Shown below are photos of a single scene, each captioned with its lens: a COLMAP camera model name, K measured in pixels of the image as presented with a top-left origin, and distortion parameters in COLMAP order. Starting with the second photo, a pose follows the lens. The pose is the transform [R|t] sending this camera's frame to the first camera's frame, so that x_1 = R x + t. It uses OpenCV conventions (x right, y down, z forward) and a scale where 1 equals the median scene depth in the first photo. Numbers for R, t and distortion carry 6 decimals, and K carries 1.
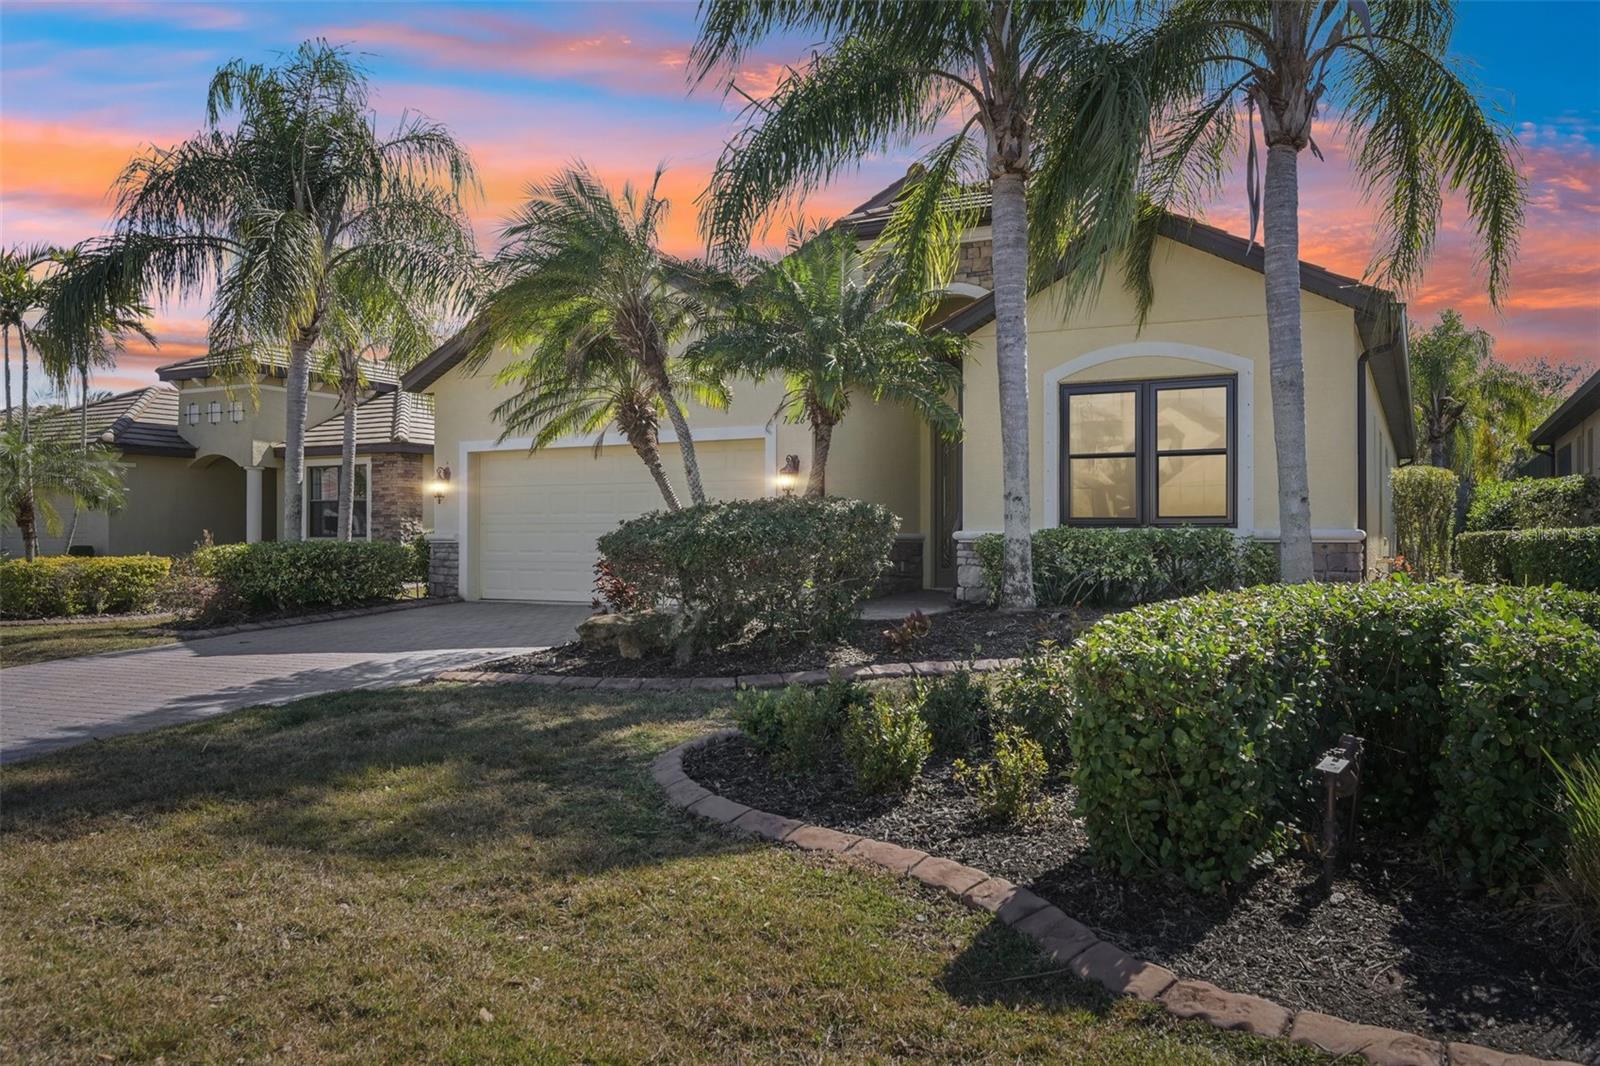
lens RADIAL K [[1143.6, 0, 797.8], [0, 1143.6, 525.1], [0, 0, 1]] dist [0.008949, -0.003264]
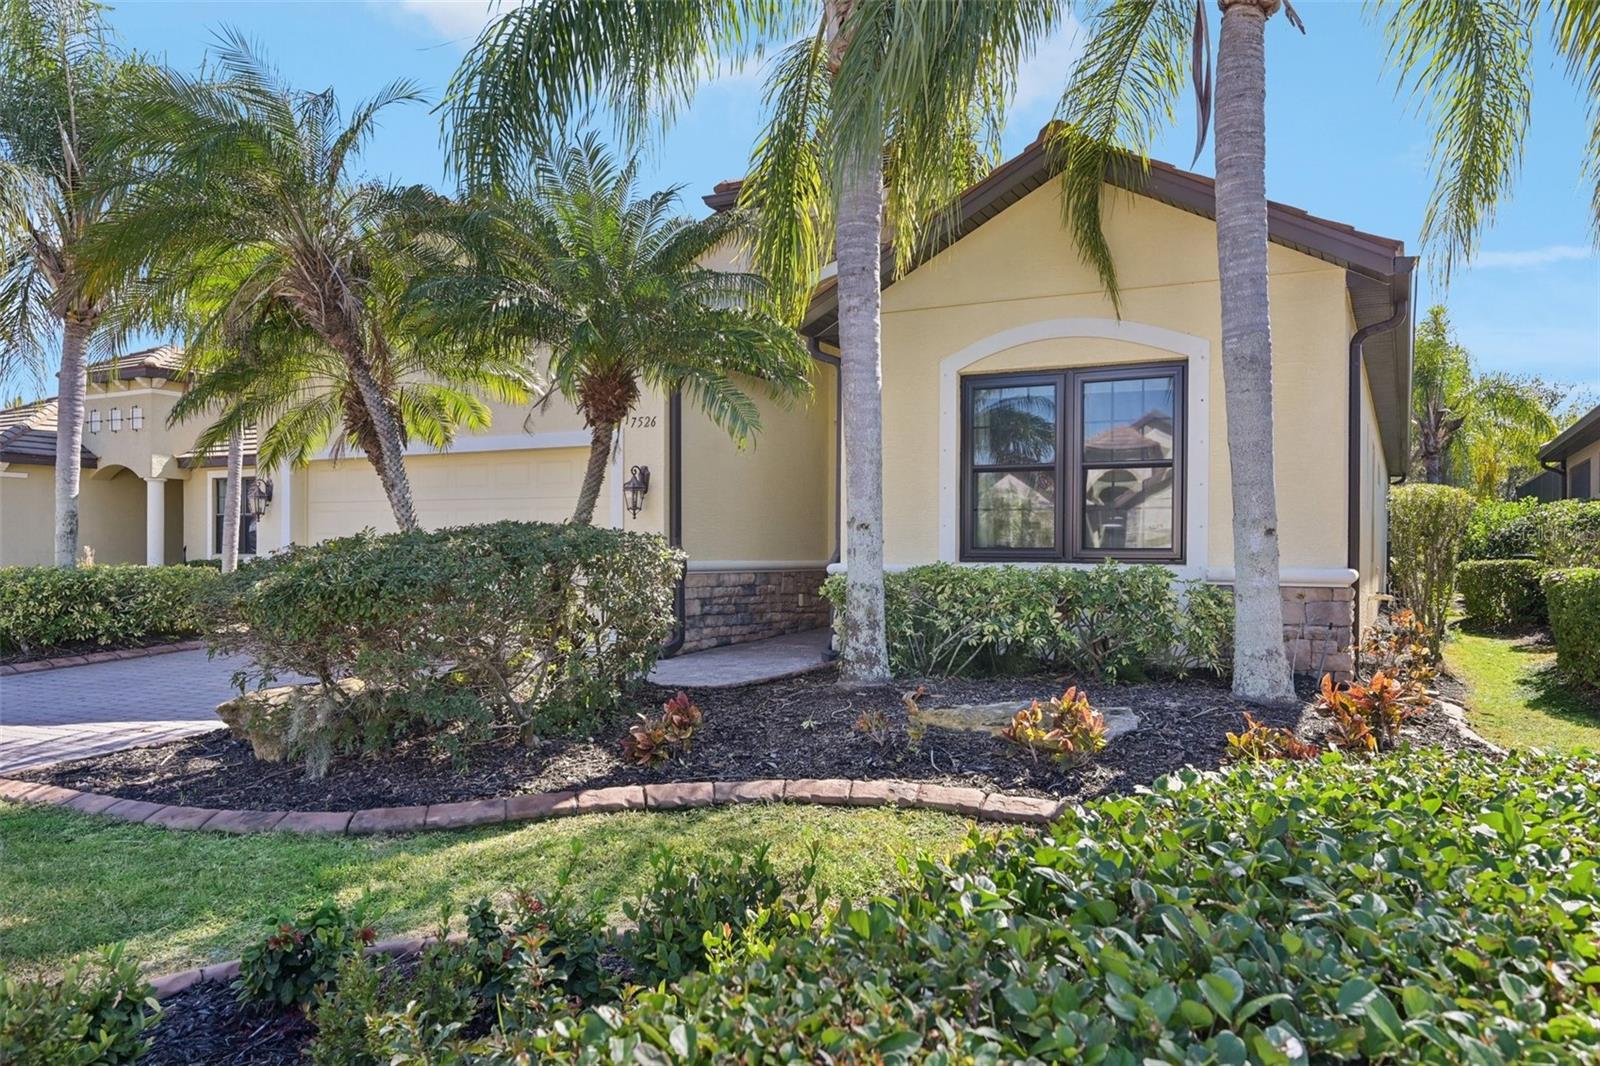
lens RADIAL K [[1061.9, 0, 802.2], [0, 1061.9, 542.2], [0, 0, 1]] dist [0.010669, 0.002520]
pose [[0.999883, 0.006346, -0.013925, 0.147756], [-0.006276, 0.999967, 0.005062, -0.014800], [0.013957, -0.004974, 0.999890, 0.311243]]
